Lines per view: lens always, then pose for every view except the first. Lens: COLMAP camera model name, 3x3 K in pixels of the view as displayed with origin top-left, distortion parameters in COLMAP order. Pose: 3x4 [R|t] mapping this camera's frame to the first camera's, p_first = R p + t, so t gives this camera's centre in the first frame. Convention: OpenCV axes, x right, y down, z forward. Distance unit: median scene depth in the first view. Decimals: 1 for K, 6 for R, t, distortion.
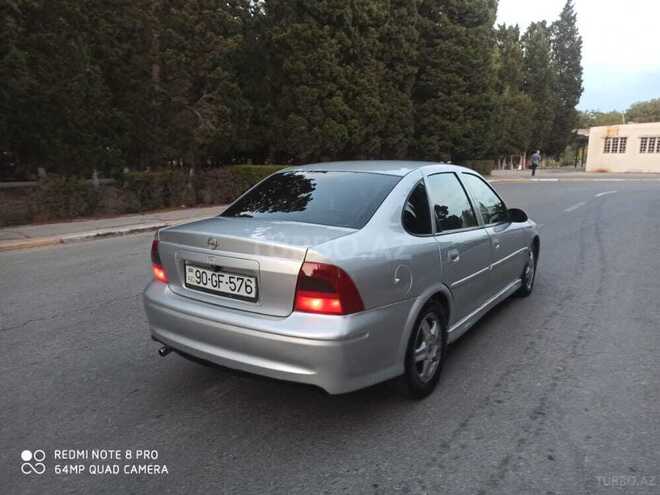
lens RADIAL K [[487.4, 0, 330.0], [0, 487.4, 247.5], [0, 0, 1]] dist [0.060476, -0.055670]
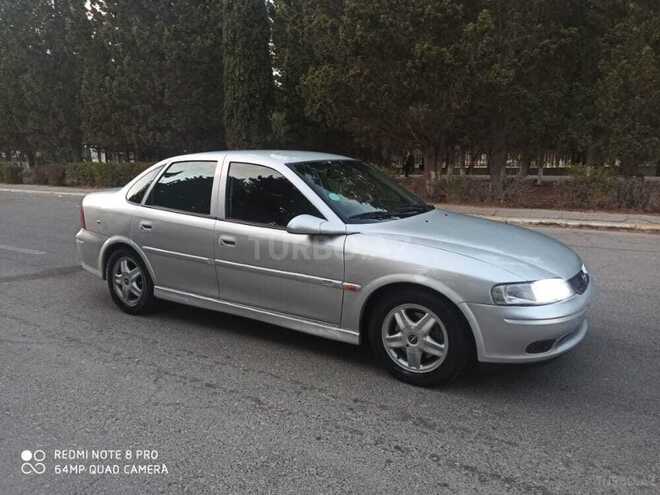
lens RADIAL K [[487.4, 0, 330.0], [0, 487.4, 247.5], [0, 0, 1]] dist [0.060476, -0.055670]
pose [[0.034639, 0.185098, -0.982109, 0.296285], [-0.169625, 0.969530, 0.176744, -0.045177], [0.984900, 0.160468, 0.064981, 0.269609]]
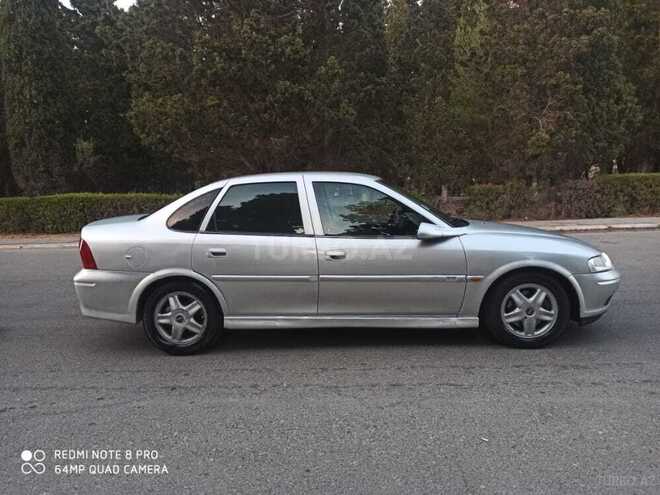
lens RADIAL K [[487.4, 0, 330.0], [0, 487.4, 247.5], [0, 0, 1]] dist [0.060476, -0.055670]
pose [[0.518304, 0.094161, -0.849997, 0.271364], [-0.116613, 0.992418, 0.038831, -0.014138], [0.847209, 0.078994, 0.525355, 0.117010]]
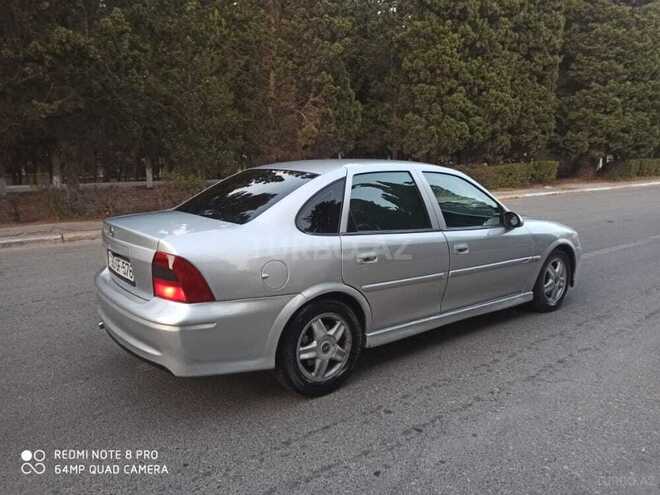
lens RADIAL K [[487.4, 0, 330.0], [0, 487.4, 247.5], [0, 0, 1]] dist [0.060476, -0.055670]
pose [[0.950043, 0.052031, -0.307752, 0.092431], [-0.052077, 0.998610, 0.008069, -0.001242], [0.307744, 0.008361, 0.951432, 0.010832]]
